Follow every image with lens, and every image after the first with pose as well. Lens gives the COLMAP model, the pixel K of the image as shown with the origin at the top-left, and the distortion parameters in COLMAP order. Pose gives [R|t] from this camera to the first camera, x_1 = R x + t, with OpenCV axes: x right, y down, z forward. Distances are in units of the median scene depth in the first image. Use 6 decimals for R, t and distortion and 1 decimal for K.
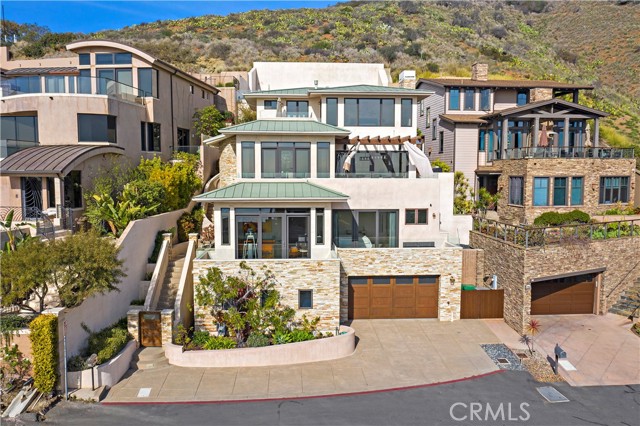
lens RADIAL K [[505.0, 0, 320.7], [0, 505.0, 213.7], [0, 0, 1]] dist [-0.012195, 0.003442]
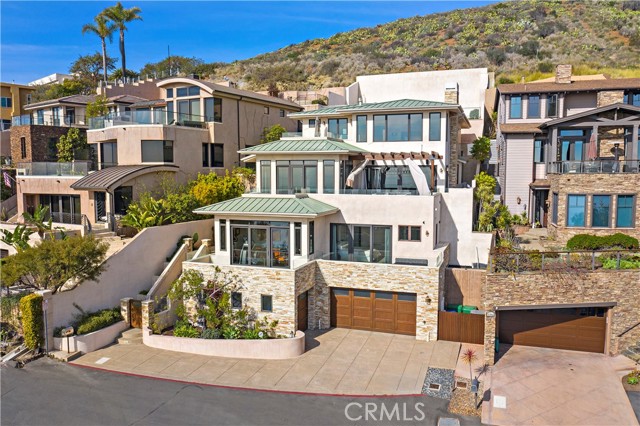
lens RADIAL K [[505.0, 0, 322.0], [0, 505.0, 212.0], [0, 0, 1]] dist [-0.012195, 0.003442]
pose [[0.921112, 0.030007, -0.388140, 0.437722], [-0.031535, 0.999500, 0.002432, -0.035100], [0.388018, 0.010000, 0.921597, 0.005108]]
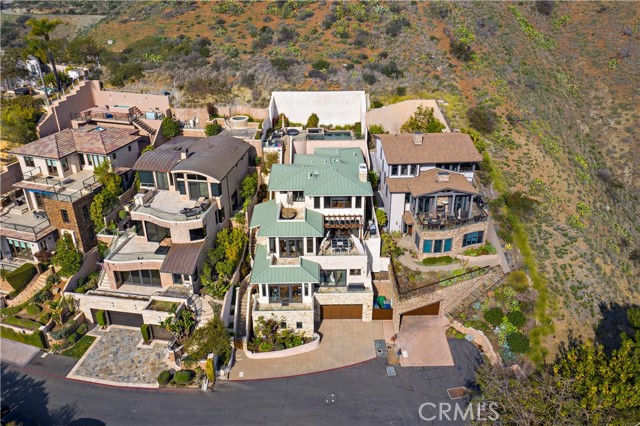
lens RADIAL K [[505.0, 0, 319.1], [0, 505.0, 211.4], [0, 0, 1]] dist [-0.012195, 0.003442]
pose [[0.998642, 0.013371, -0.050345, 0.149404], [0.006473, 0.927150, 0.374635, -1.037793], [0.051687, -0.374452, 0.925804, -0.851499]]
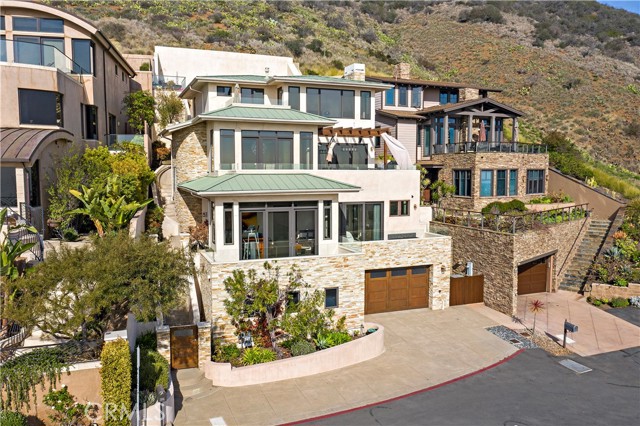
lens RADIAL K [[505.0, 0, 321.8], [0, 505.0, 212.0], [0, 0, 1]] dist [-0.012195, 0.003442]
pose [[0.948472, -0.027058, 0.315702, -0.285587], [0.028213, 0.999602, 0.000914, 0.008139], [-0.315601, 0.008040, 0.948858, 0.103332]]
